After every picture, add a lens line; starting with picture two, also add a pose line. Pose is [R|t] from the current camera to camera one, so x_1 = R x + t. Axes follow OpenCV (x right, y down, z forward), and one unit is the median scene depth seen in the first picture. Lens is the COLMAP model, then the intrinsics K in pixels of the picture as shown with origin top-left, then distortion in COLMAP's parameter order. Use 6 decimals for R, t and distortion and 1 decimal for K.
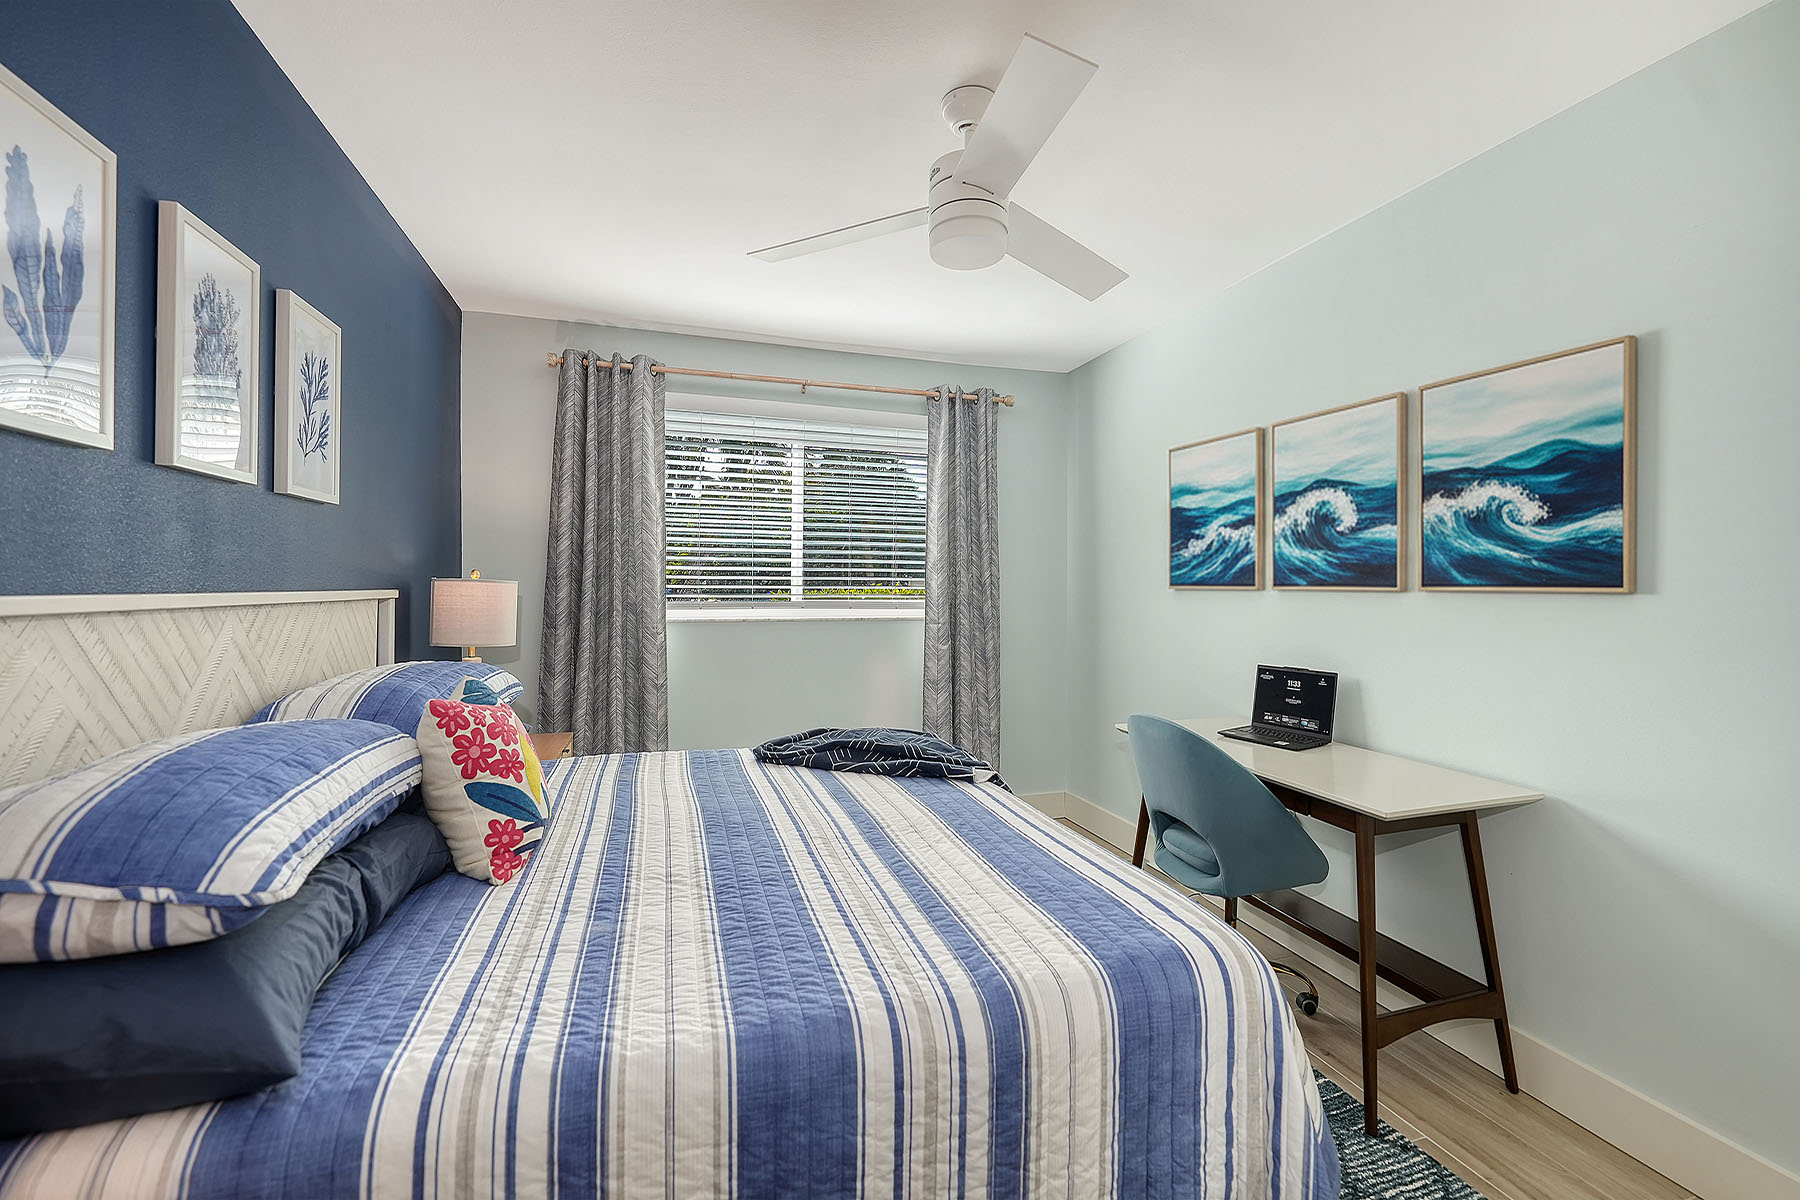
lens RADIAL K [[728.7, 0, 869.3], [0, 728.7, 585.8], [0, 0, 1]] dist [-0.006435, -0.000644]
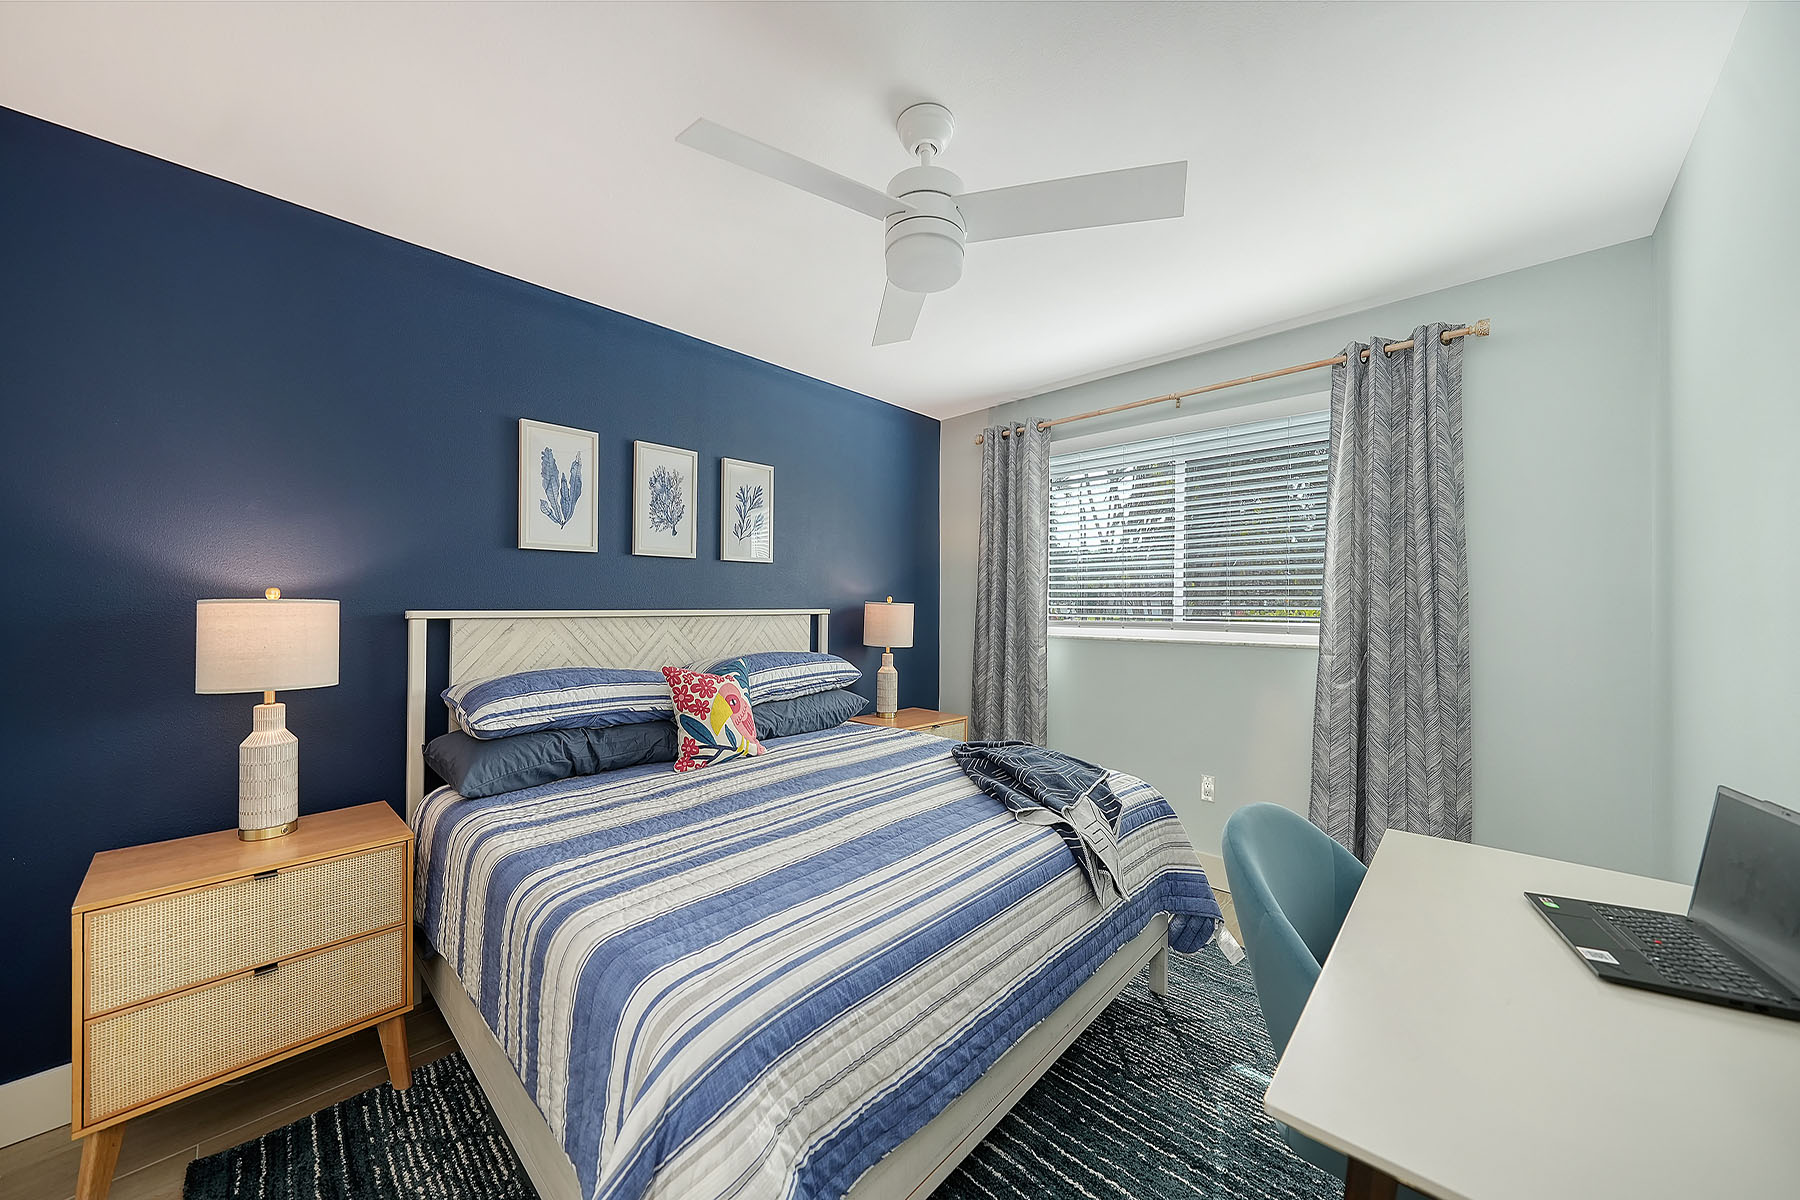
lens RADIAL K [[612.2, 0, 908.3], [0, 612.2, 600.2], [0, 0, 1]] dist [-0.000215, -0.000720]
pose [[0.506066, -0.010606, -0.862429, 0.465251], [0.001375, 0.999933, -0.011489, 0.000741], [0.862494, 0.004628, 0.506047, 0.306029]]
